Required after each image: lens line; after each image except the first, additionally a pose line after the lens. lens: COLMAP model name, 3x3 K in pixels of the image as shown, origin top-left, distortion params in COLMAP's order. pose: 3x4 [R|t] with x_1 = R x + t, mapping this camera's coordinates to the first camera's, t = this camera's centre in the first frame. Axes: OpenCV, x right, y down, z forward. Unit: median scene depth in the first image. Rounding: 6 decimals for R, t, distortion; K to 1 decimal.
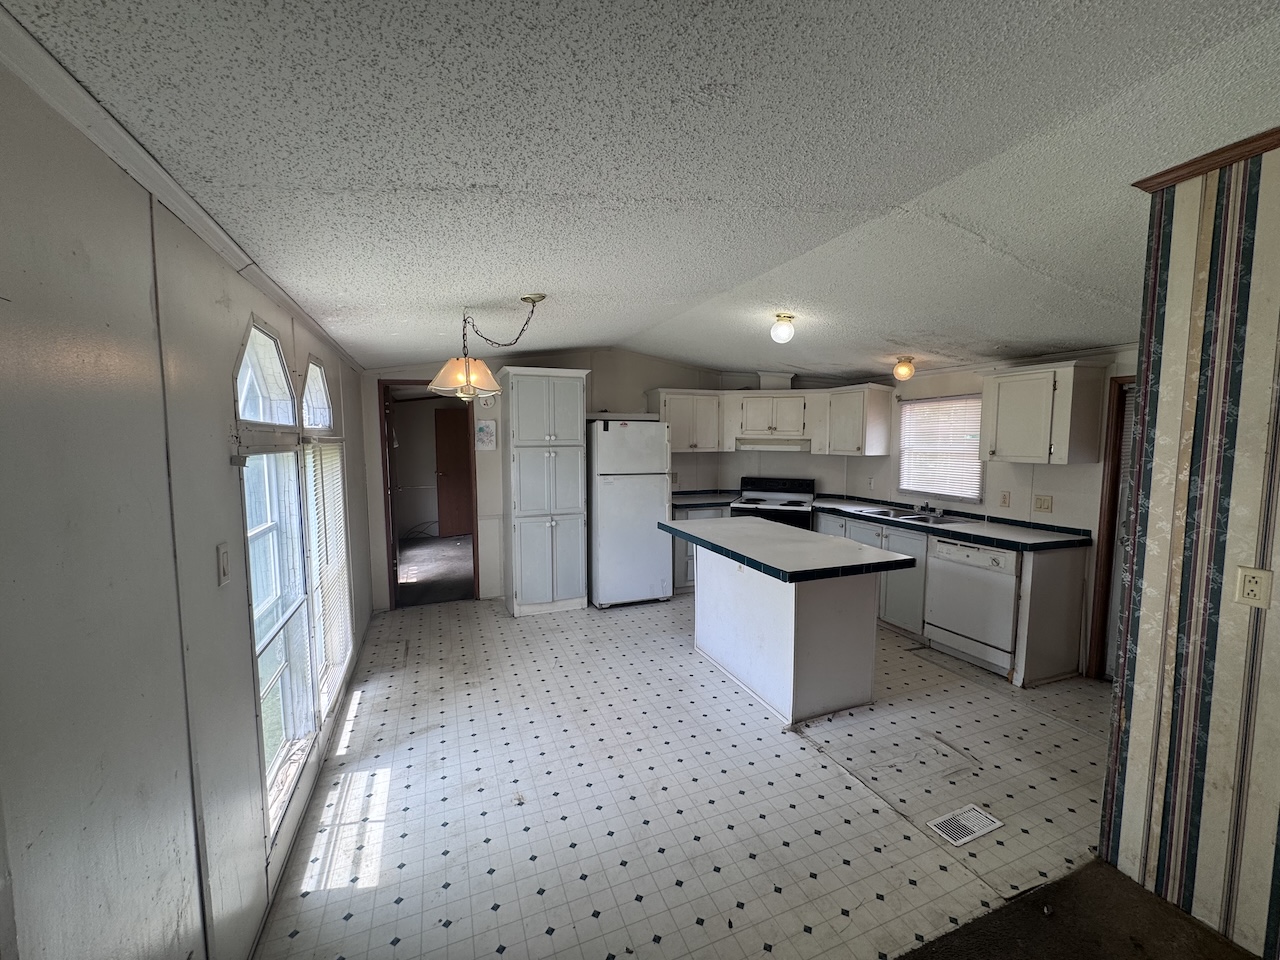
lens RADIAL K [[514.2, 0, 641.8], [0, 514.2, 482.7], [0, 0, 1]] dist [-0.003886, -0.000414]
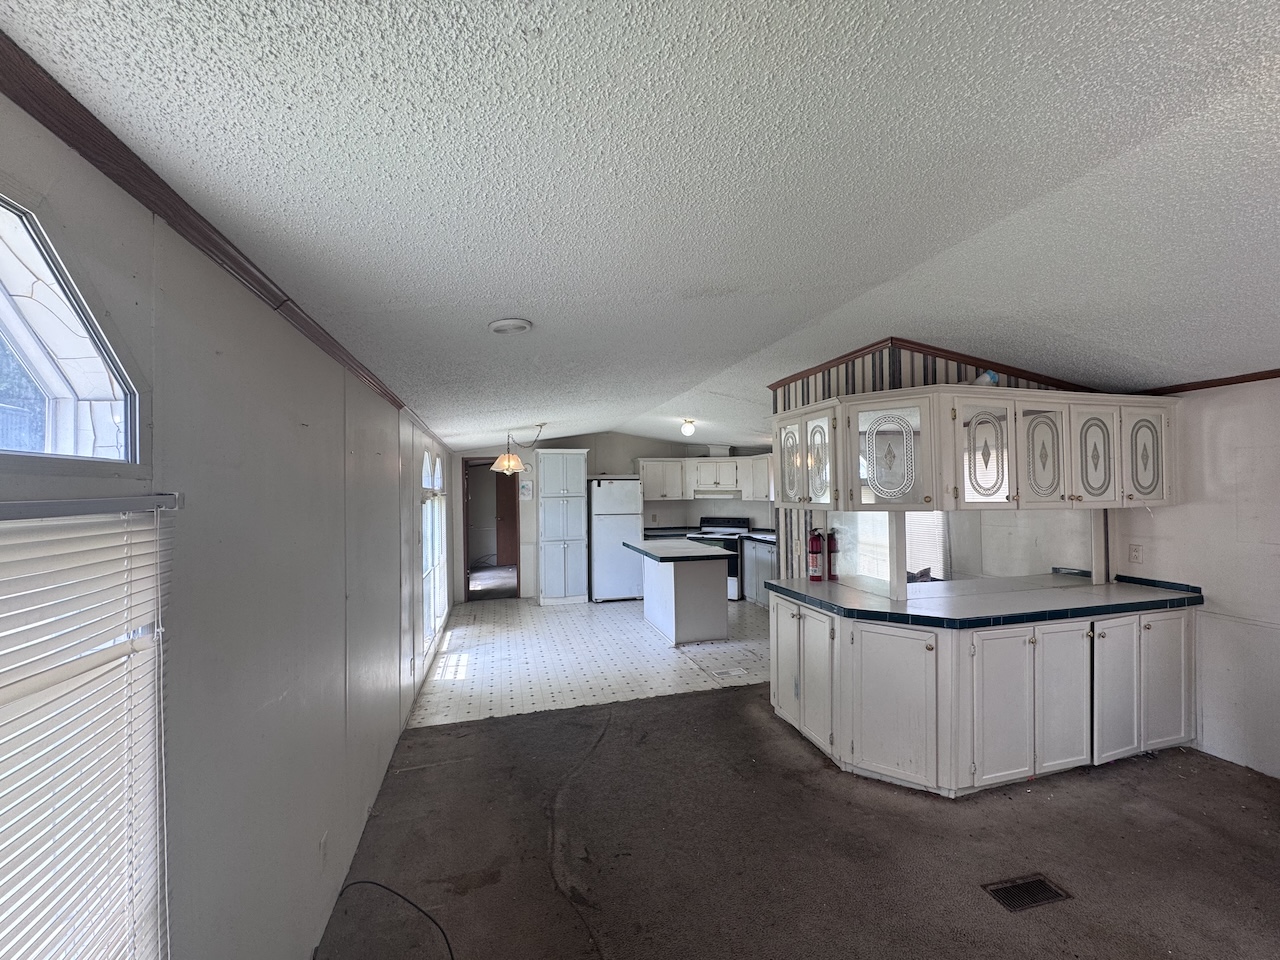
lens RADIAL K [[514.2, 0, 638.9], [0, 514.2, 482.7], [0, 0, 1]] dist [-0.003886, -0.000414]
pose [[0.993467, -0.013918, -0.113266, 0.227107], [0.002383, 0.994849, -0.101342, 0.046153], [0.114093, 0.100410, 0.988383, -0.537510]]
